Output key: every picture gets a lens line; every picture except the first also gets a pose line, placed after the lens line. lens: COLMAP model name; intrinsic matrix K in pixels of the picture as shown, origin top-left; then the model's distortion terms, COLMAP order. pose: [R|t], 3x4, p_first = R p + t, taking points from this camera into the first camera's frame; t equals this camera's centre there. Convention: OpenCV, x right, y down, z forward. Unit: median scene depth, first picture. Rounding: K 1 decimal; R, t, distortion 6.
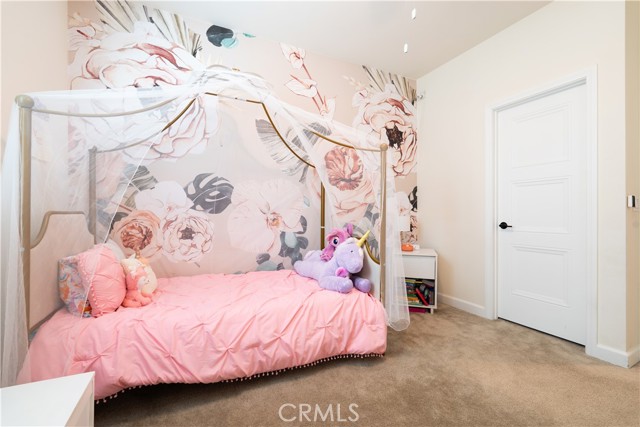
lens RADIAL K [[280.4, 0, 316.3], [0, 280.4, 215.6], [0, 0, 1]] dist [0.001644, 0.000859]
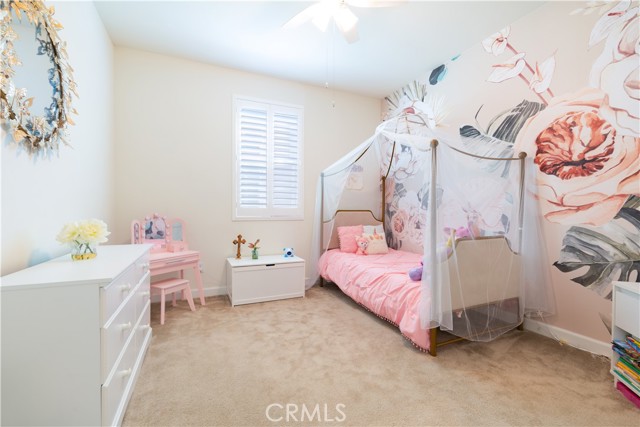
lens RADIAL K [[280.4, 0, 318.5], [0, 280.4, 211.4], [0, 0, 1]] dist [0.001644, 0.000859]
pose [[-0.011332, 0.002375, -0.999933, 0.825937], [-0.008884, 0.999957, 0.002476, -0.005882], [0.999896, 0.008911, -0.011311, 0.403955]]
